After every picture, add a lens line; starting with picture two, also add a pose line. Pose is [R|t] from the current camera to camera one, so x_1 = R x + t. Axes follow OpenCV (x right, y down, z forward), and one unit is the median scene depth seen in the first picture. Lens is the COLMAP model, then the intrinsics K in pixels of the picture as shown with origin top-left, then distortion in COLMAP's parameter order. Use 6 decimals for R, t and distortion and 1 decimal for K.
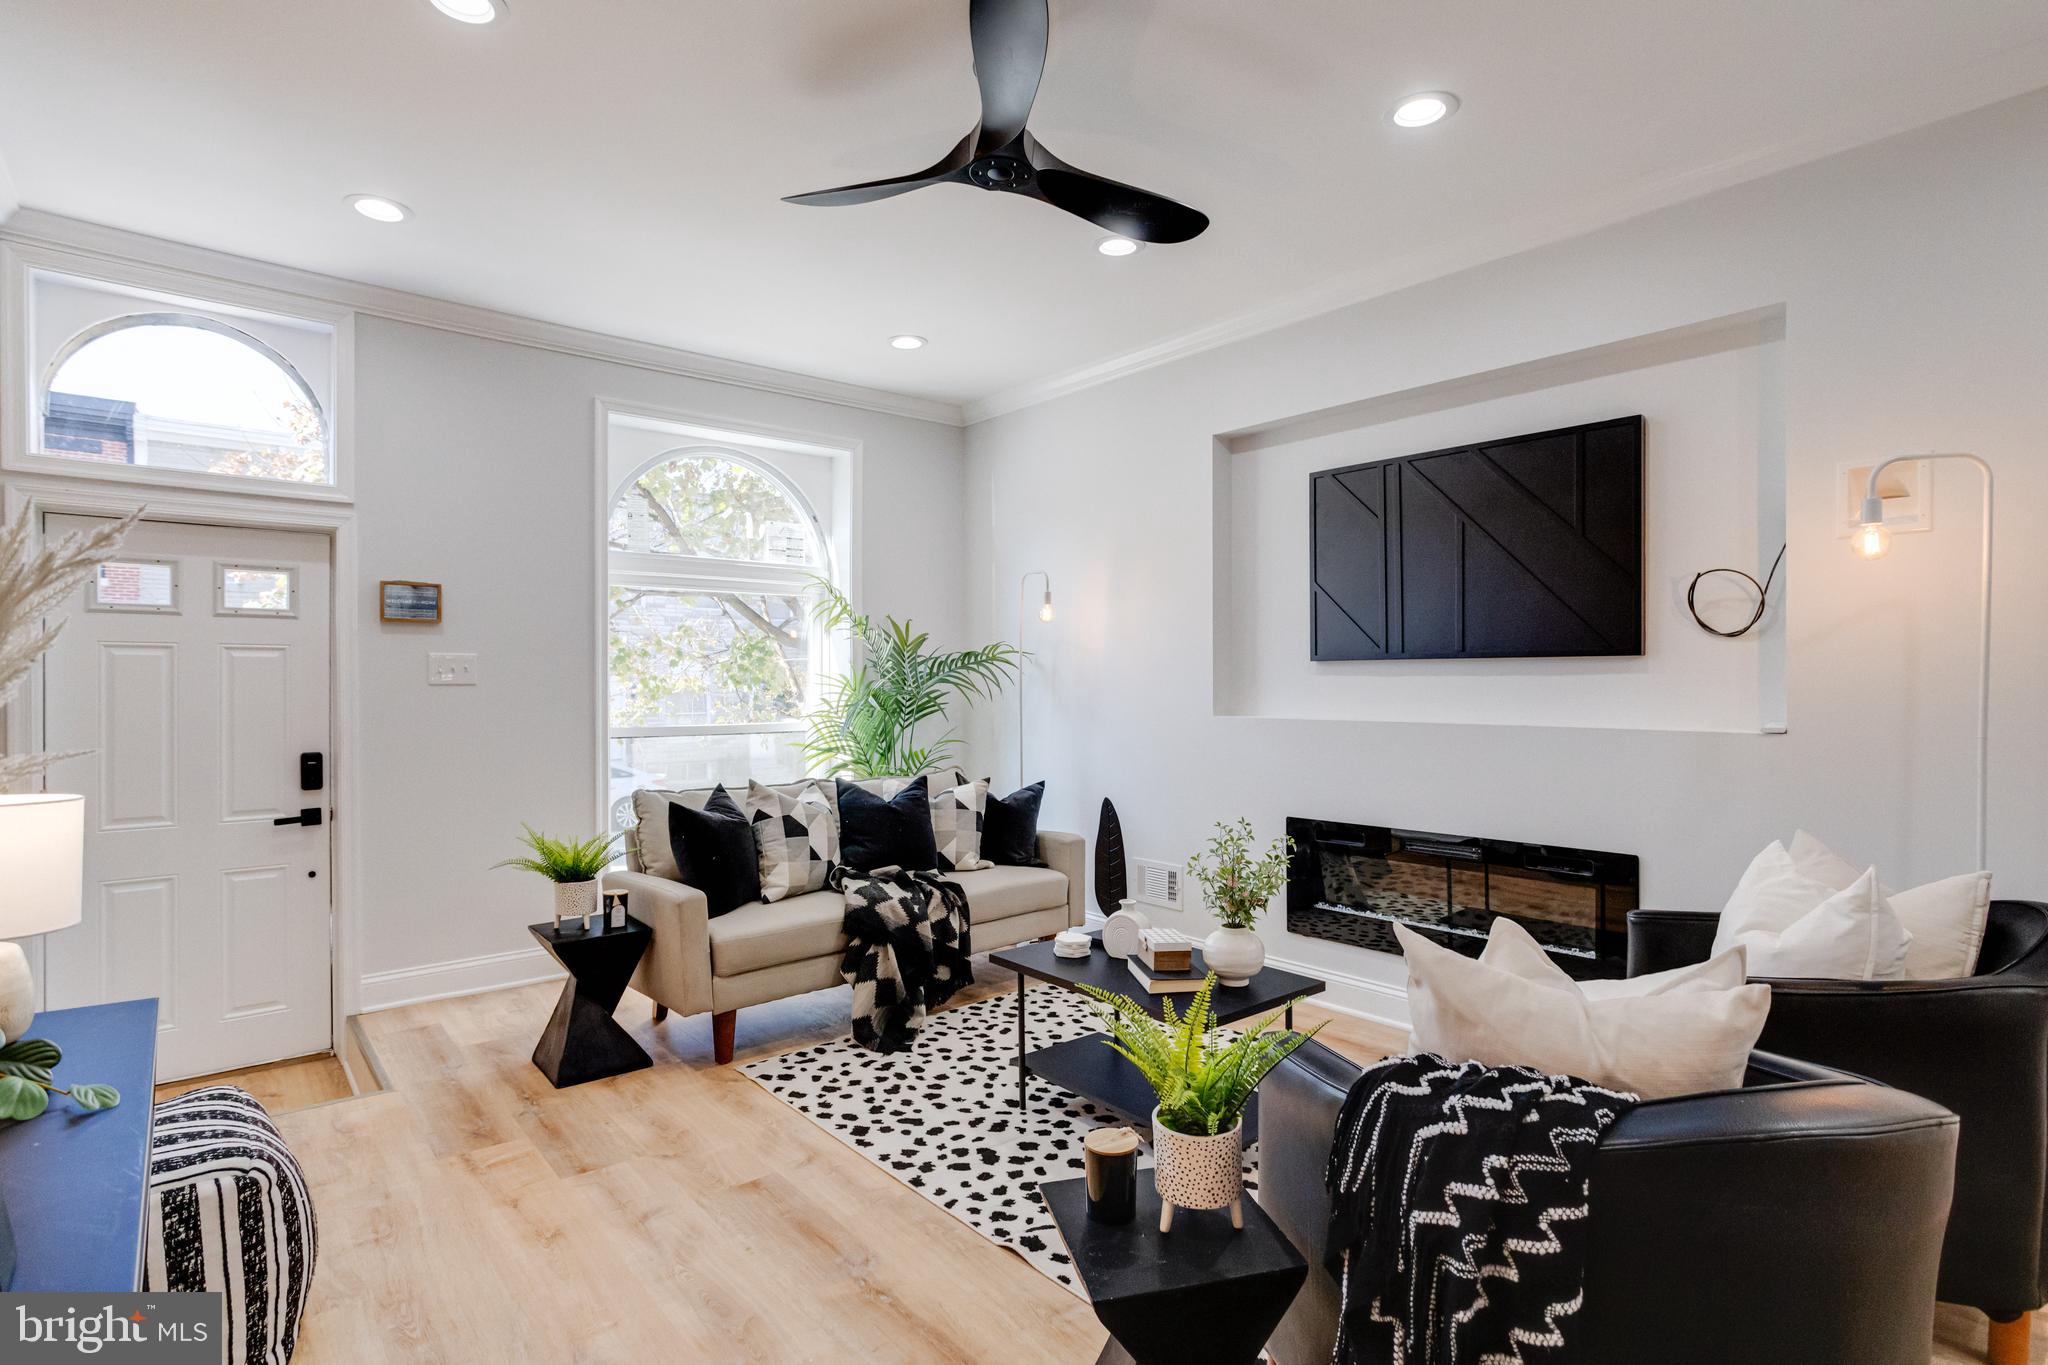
lens RADIAL K [[1025.5, 0, 1021.5], [0, 1025.5, 670.3], [0, 0, 1]] dist [-0.015279, 0.003868]
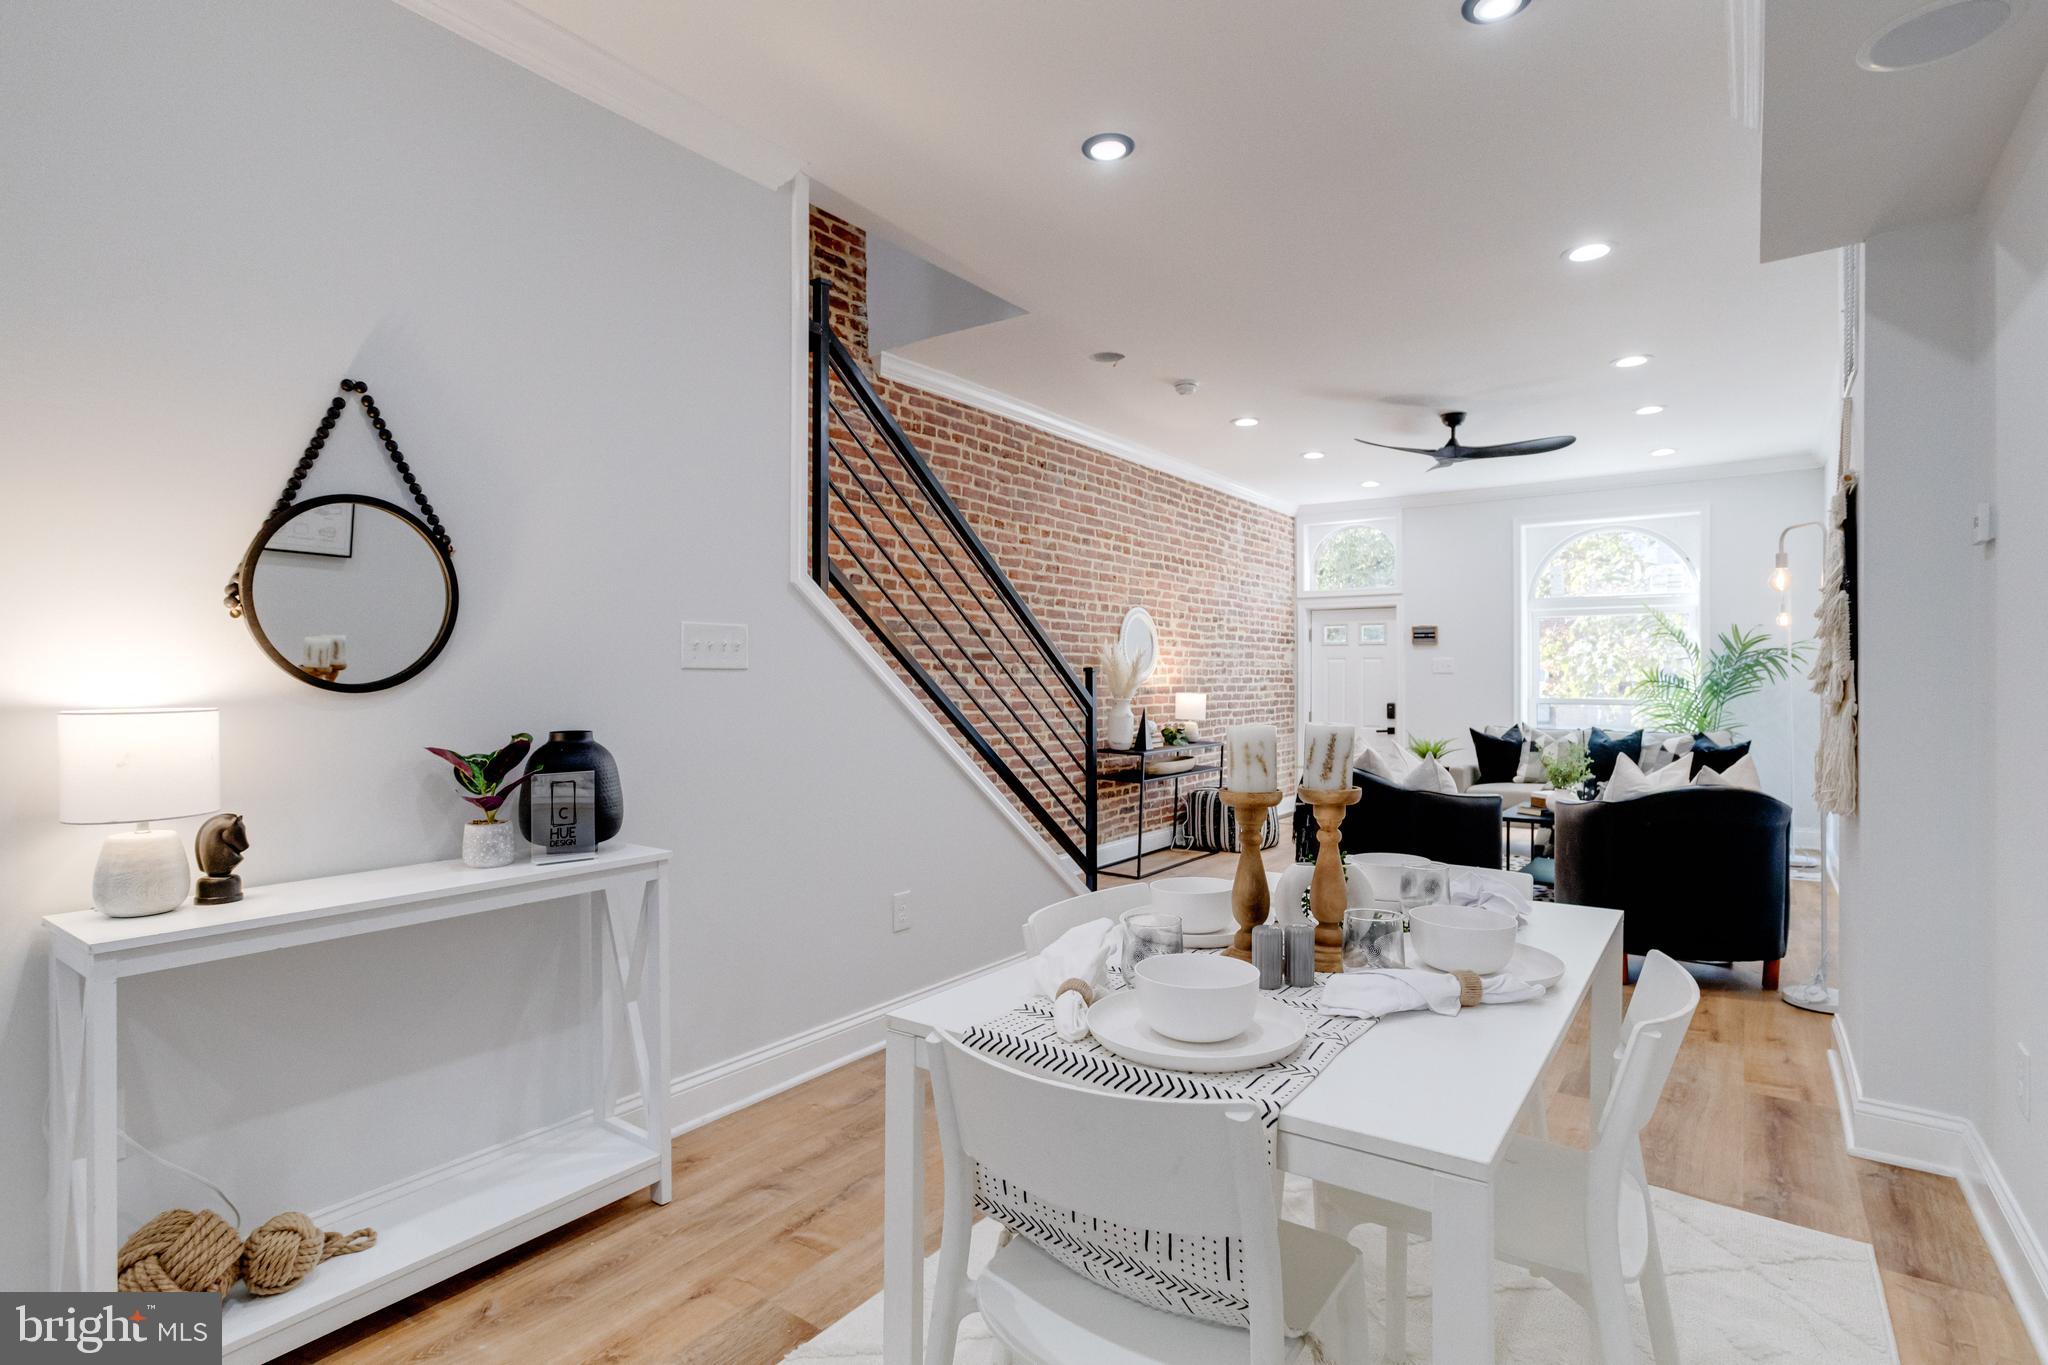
lens RADIAL K [[1025.5, 0, 1048.1], [0, 1025.5, 673.8], [0, 0, 1]] dist [-0.015279, 0.003868]
pose [[0.252947, -0.005077, -0.967467, 1.476109], [0.008451, 0.999960, -0.003038, 0.016725], [0.967443, -0.007407, 0.252980, -0.369862]]
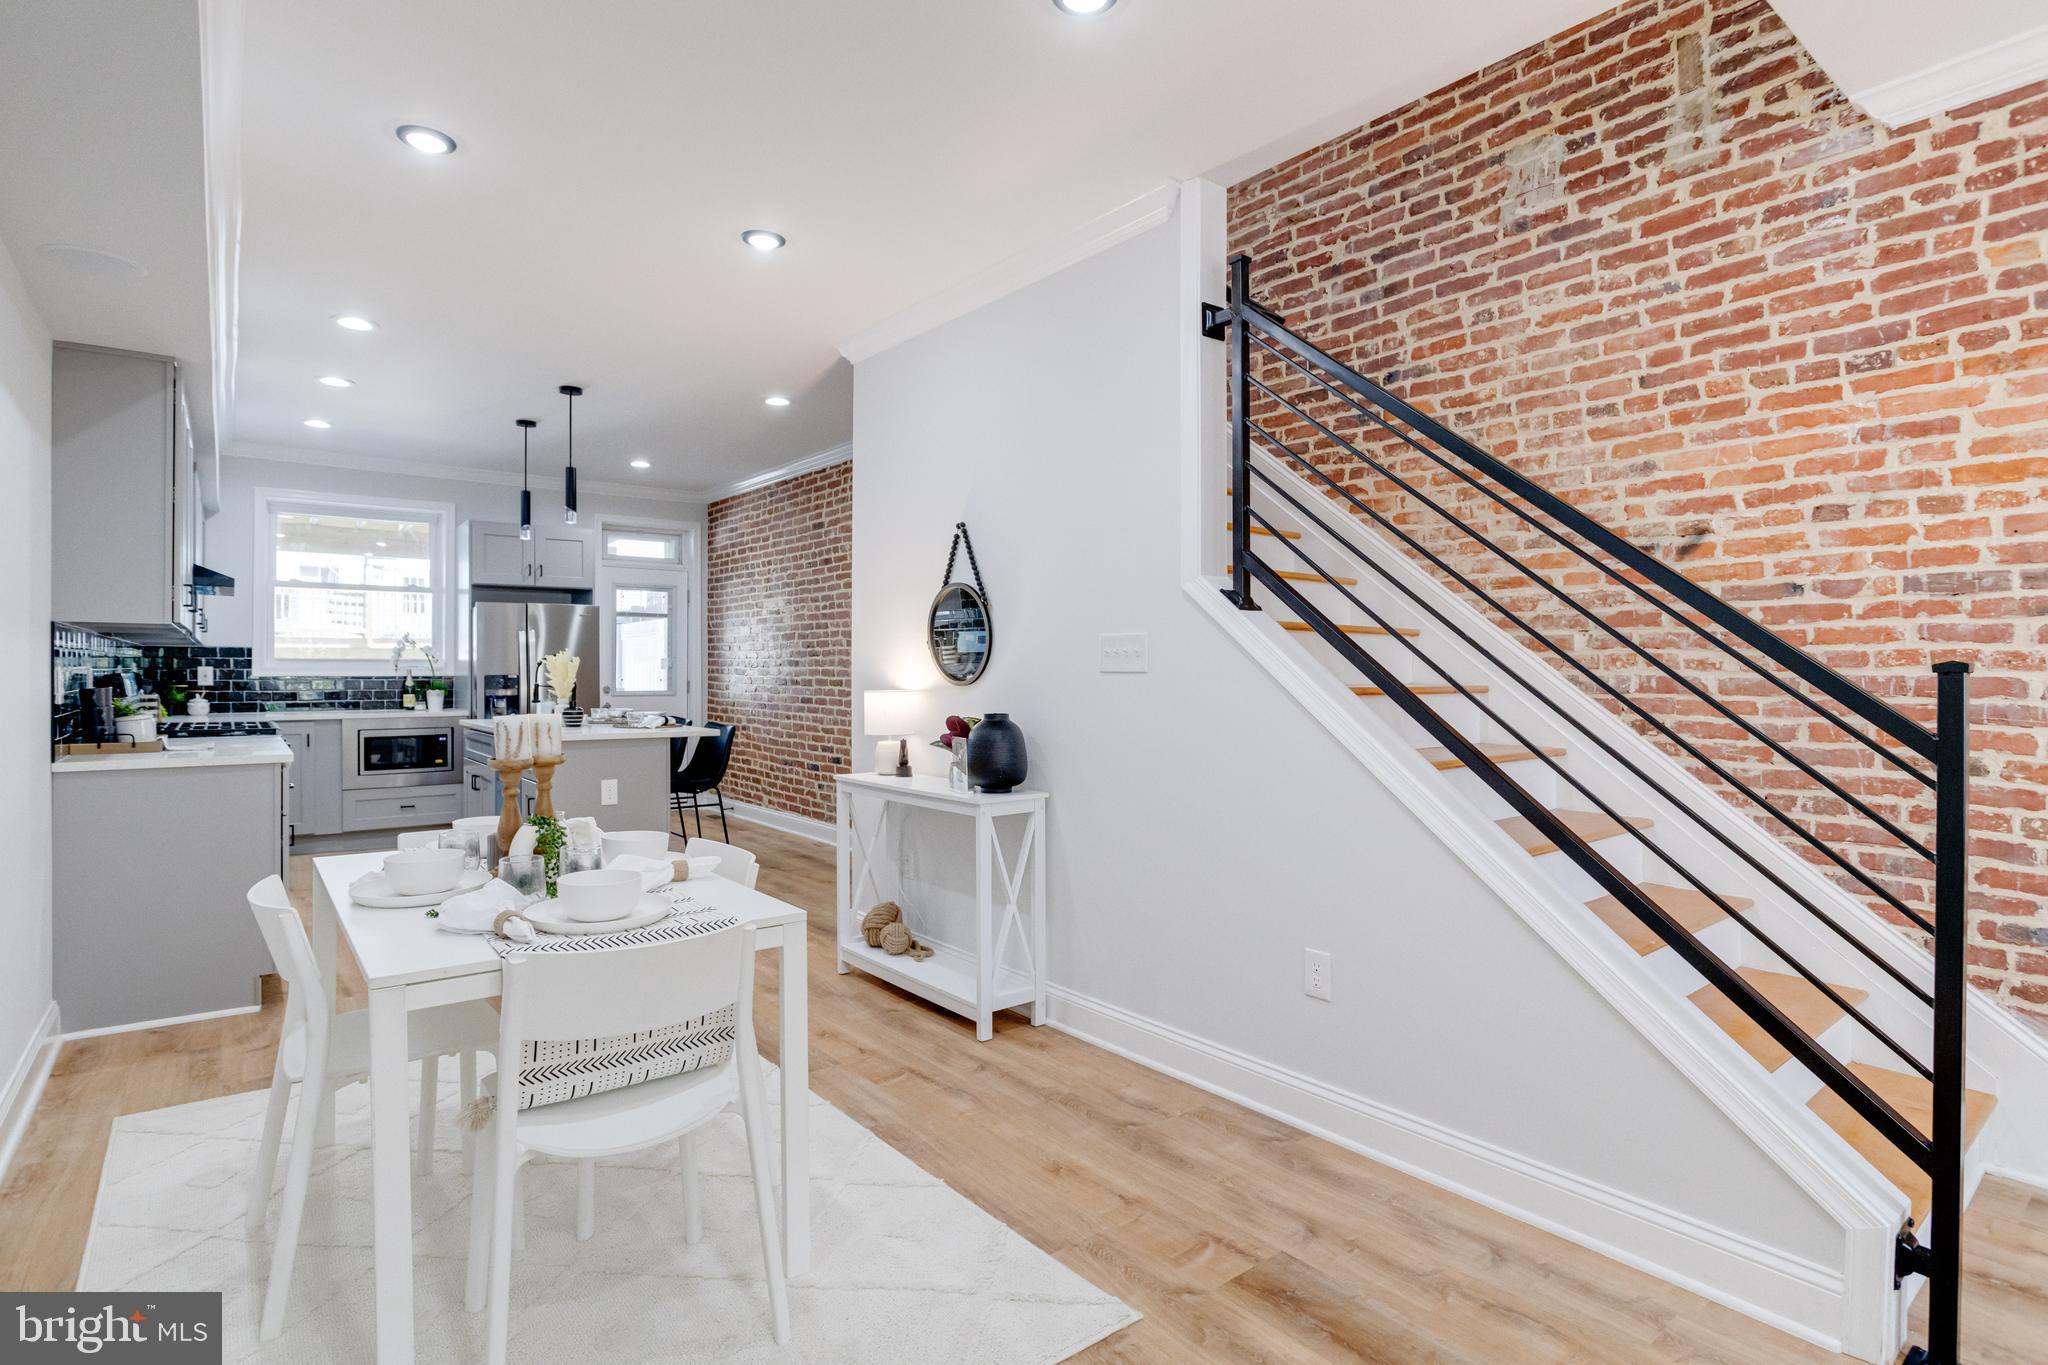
lens RADIAL K [[1025.5, 0, 1006.2], [0, 1025.5, 666.0], [0, 0, 1]] dist [-0.015279, 0.003868]
pose [[-0.998711, -0.003325, 0.050645, 0.682647], [-0.003862, 0.999937, -0.010516, 0.012330], [-0.050607, -0.010698, -0.998661, 0.542891]]
